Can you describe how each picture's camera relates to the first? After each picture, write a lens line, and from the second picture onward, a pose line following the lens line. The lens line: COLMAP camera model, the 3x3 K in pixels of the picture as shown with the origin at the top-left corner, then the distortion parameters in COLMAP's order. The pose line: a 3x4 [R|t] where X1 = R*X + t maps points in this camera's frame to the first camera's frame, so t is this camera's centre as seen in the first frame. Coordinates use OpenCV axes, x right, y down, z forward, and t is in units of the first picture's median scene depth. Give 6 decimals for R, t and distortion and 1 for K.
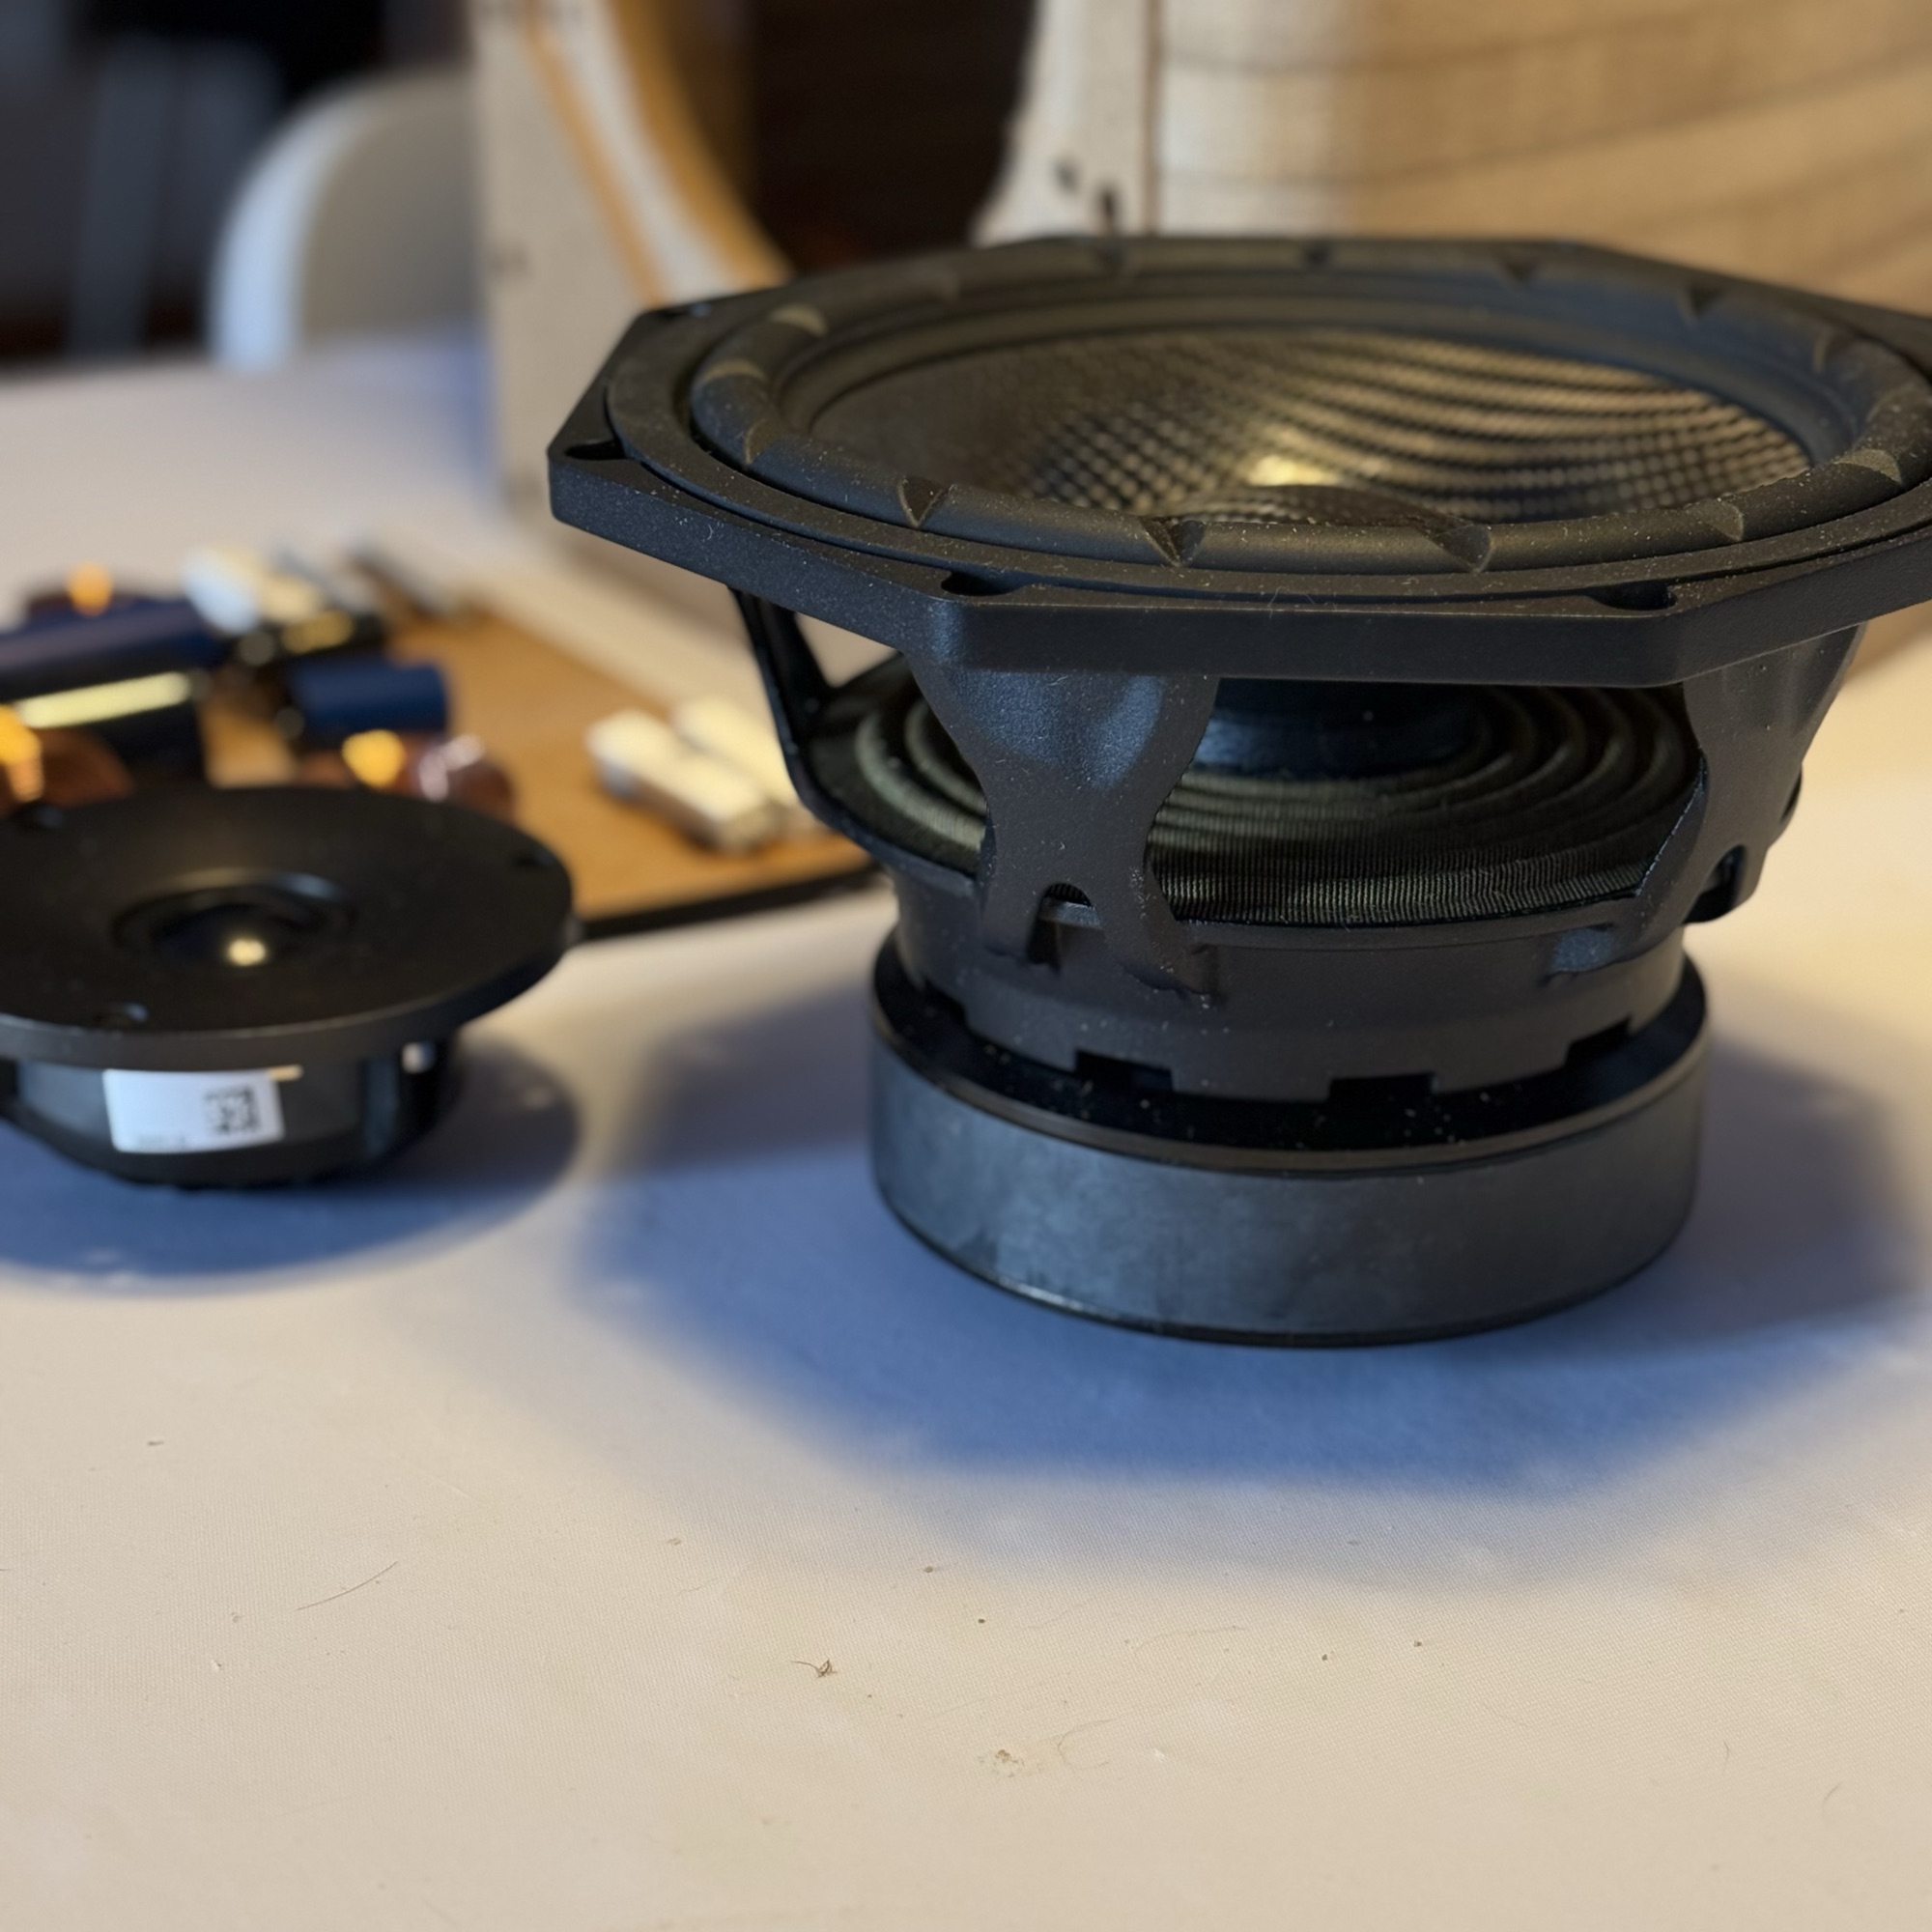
lens RADIAL K [[4025.5, 0, 969.9], [0, 4025.5, 965.1], [0, 0, 1]] dist [0.165697, 0.000000]
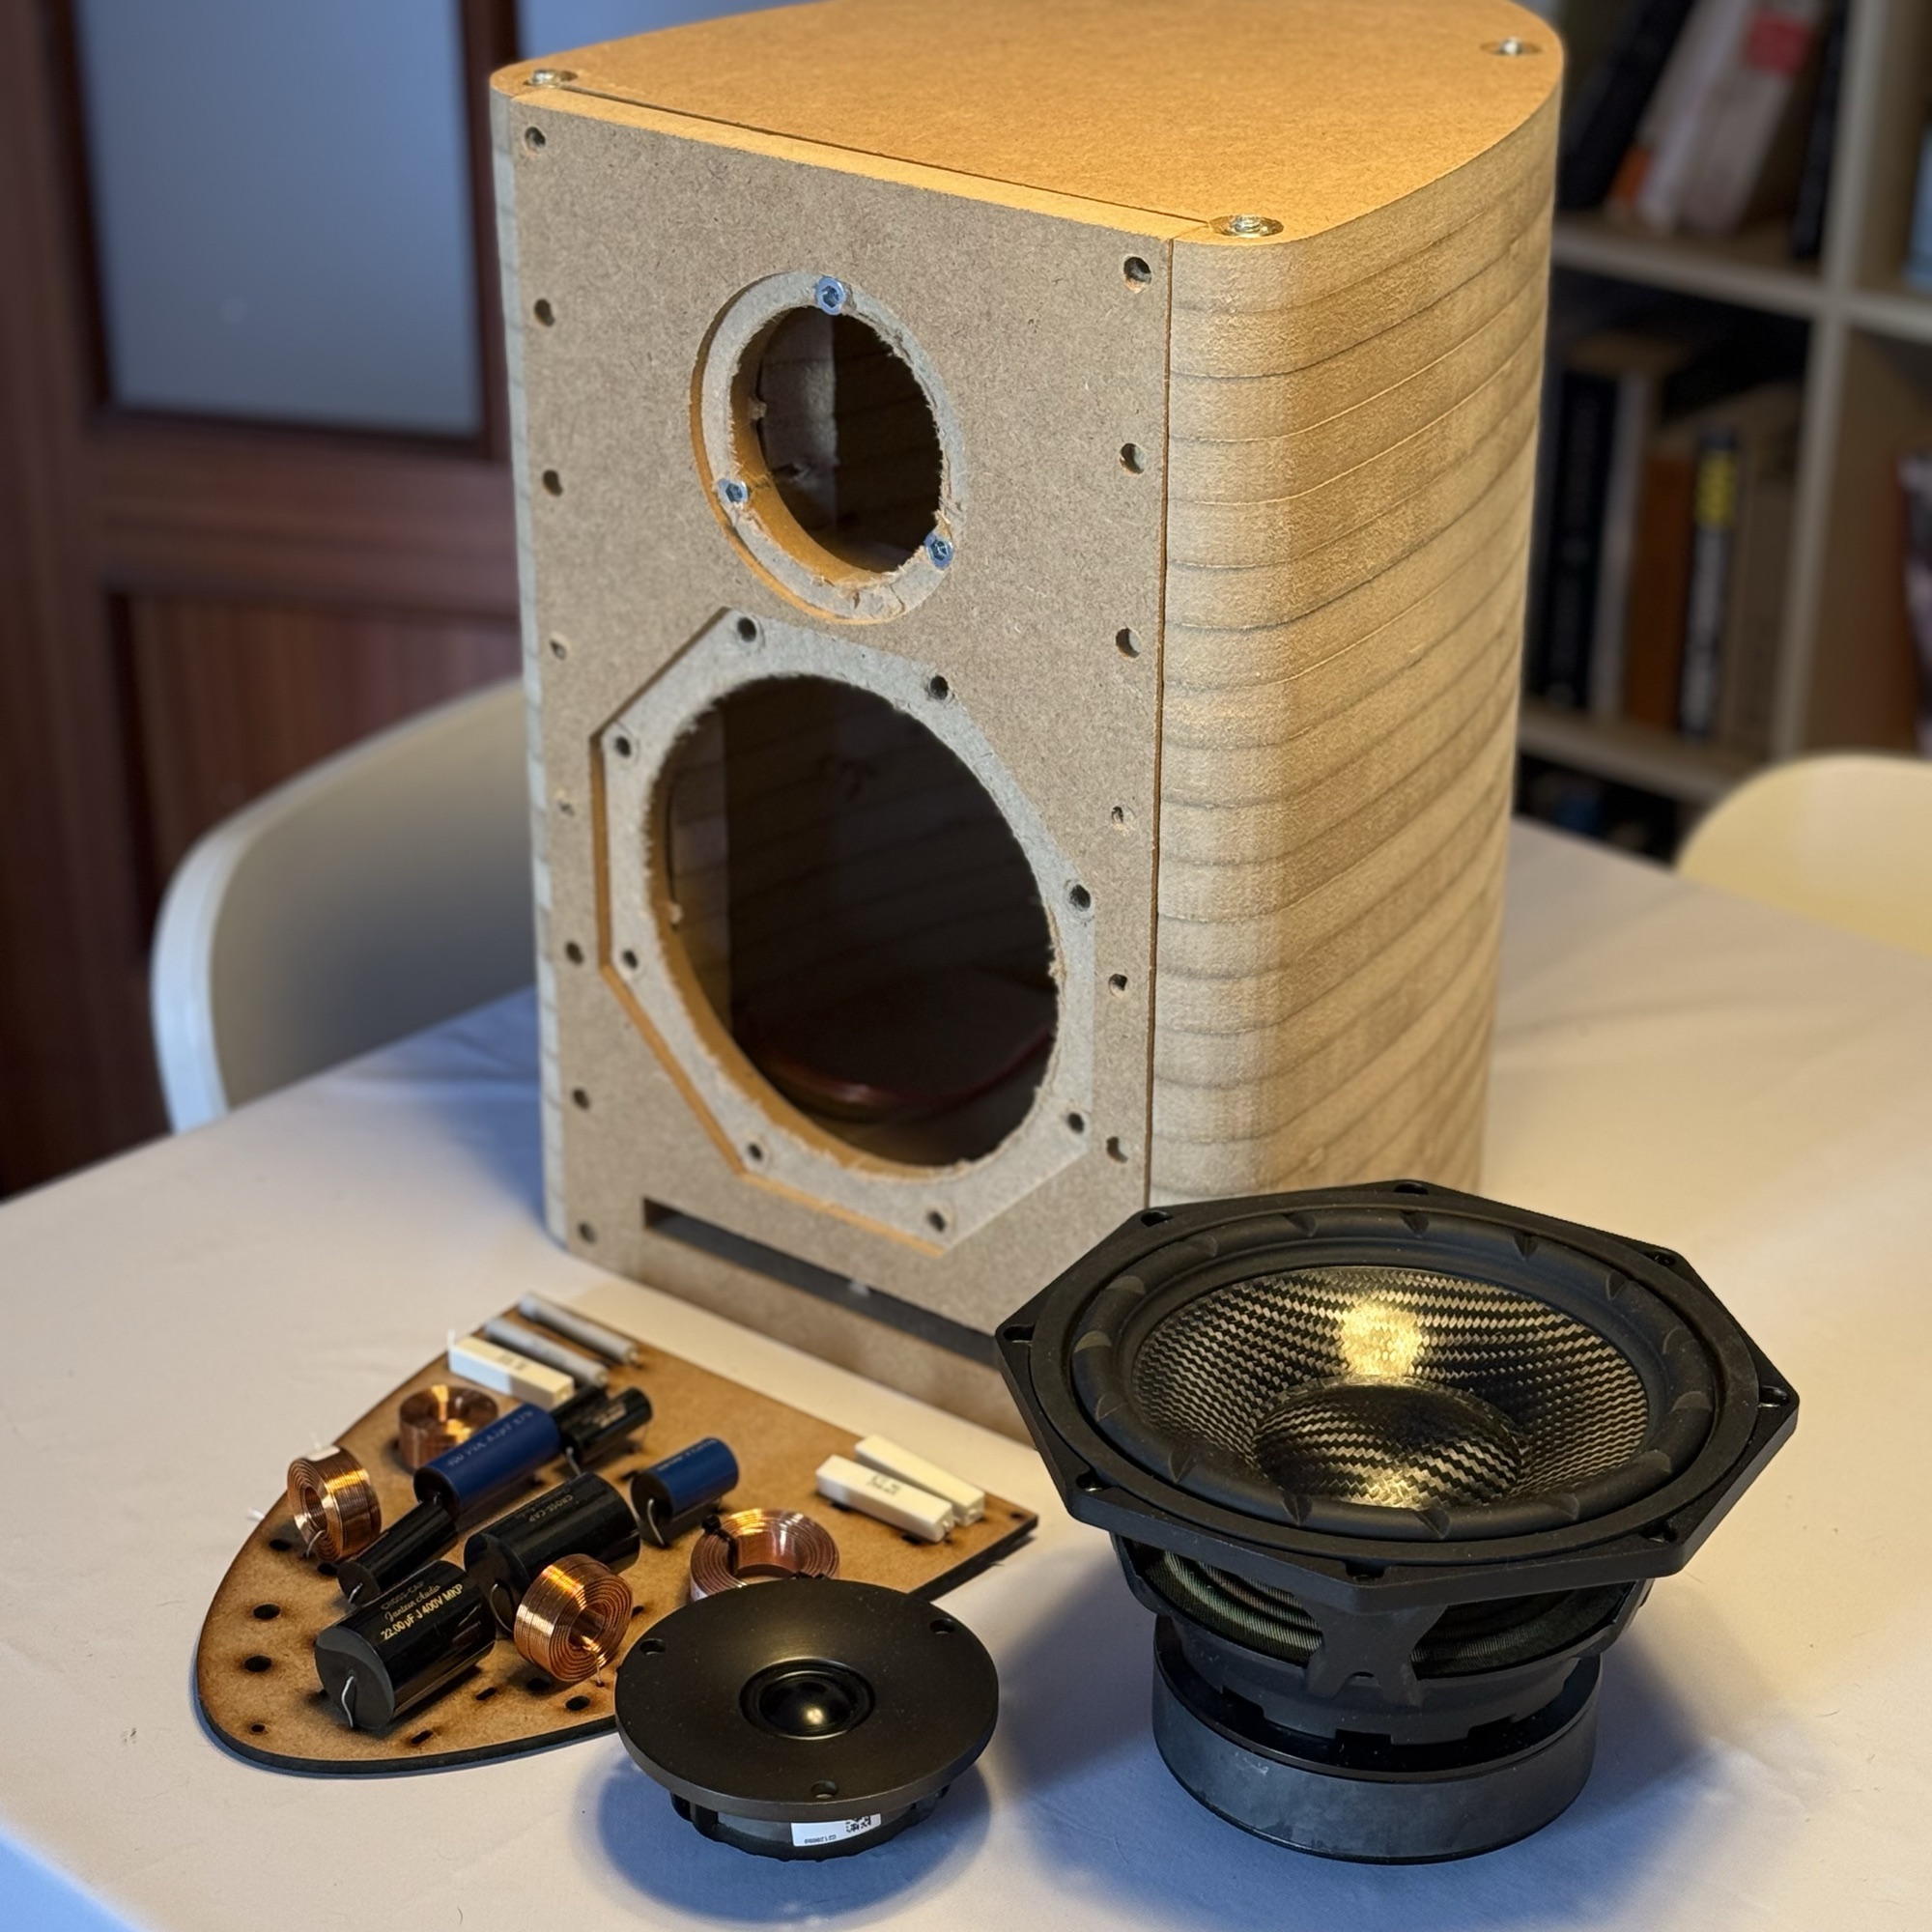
lens RADIAL K [[4025.5, 0, 972.3], [0, 4025.5, 964.4], [0, 0, 1]] dist [0.165697, 0.000000]
pose [[0.950692, -0.130796, 0.281206, -0.636172], [0.119112, 0.991166, 0.058326, -0.475298], [-0.286351, -0.021955, 0.957873, -0.809411]]
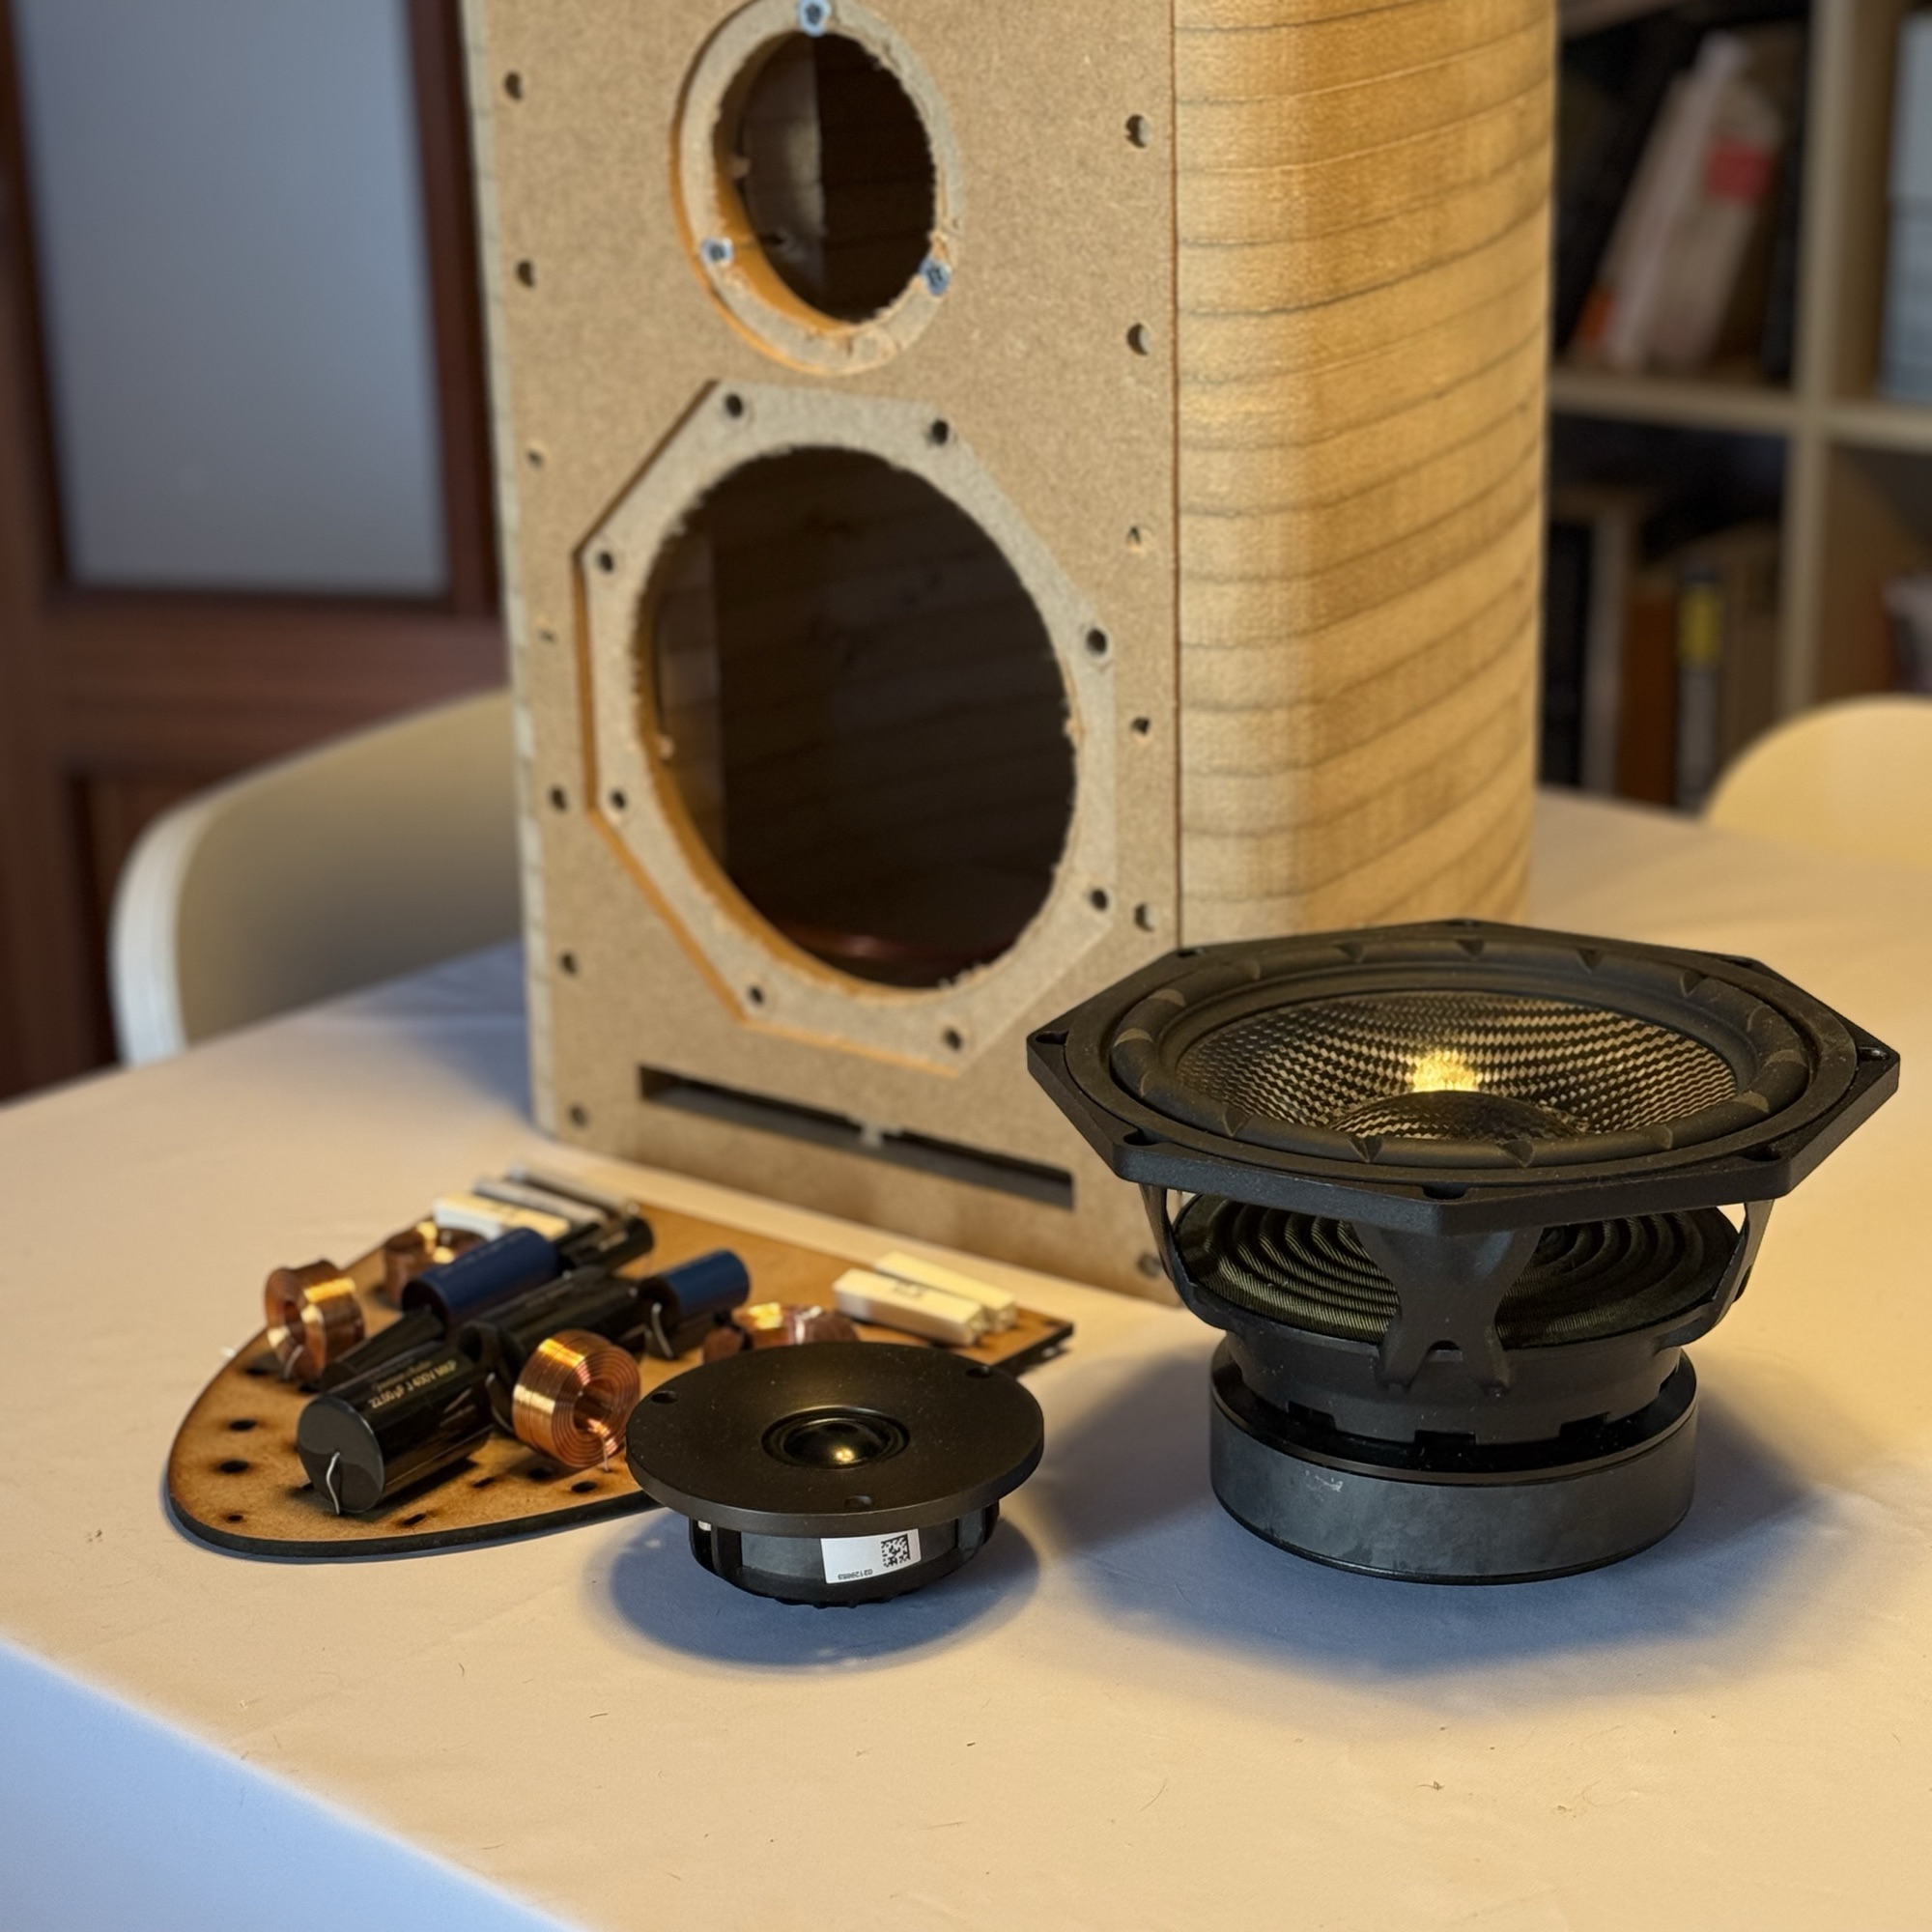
lens RADIAL K [[4025.5, 0, 963.0], [0, 4025.5, 958.2], [0, 0, 1]] dist [0.165697, 0.000000]
pose [[0.944600, -0.125451, 0.303305, -0.670889], [0.151537, 0.986380, -0.063963, -0.099983], [-0.291149, 0.106382, 0.950744, -0.656487]]
